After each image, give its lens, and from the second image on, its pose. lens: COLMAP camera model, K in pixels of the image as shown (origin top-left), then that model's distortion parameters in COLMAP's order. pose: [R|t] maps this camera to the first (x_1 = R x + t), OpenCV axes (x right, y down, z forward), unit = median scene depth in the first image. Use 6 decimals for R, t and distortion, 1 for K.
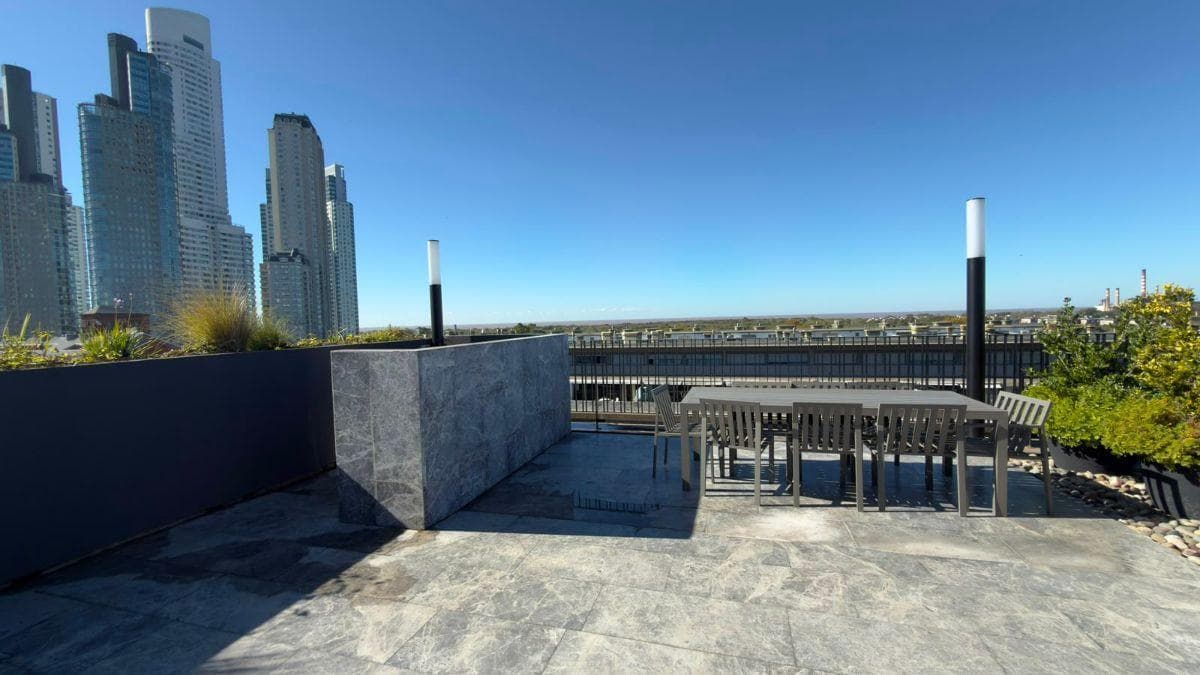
lens RADIAL K [[479.1, 0, 603.2], [0, 479.1, 334.5], [0, 0, 1]] dist [0.001929, 0.000084]
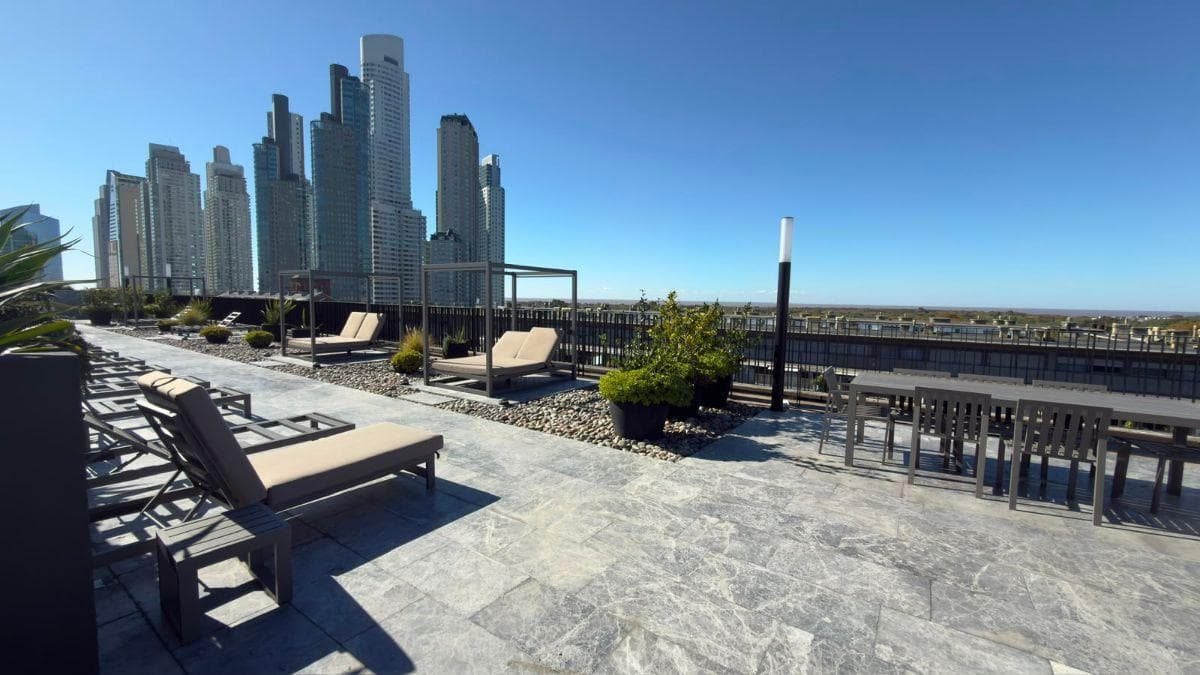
lens RADIAL K [[474.5, 0, 604.7], [0, 474.5, 338.6], [0, 0, 1]] dist [-0.002715, -0.000386]
pose [[0.951779, 0.073307, -0.297897, 0.096752], [-0.056680, 0.996334, 0.064085, -0.002359], [0.301502, -0.044109, 0.952445, -0.032928]]
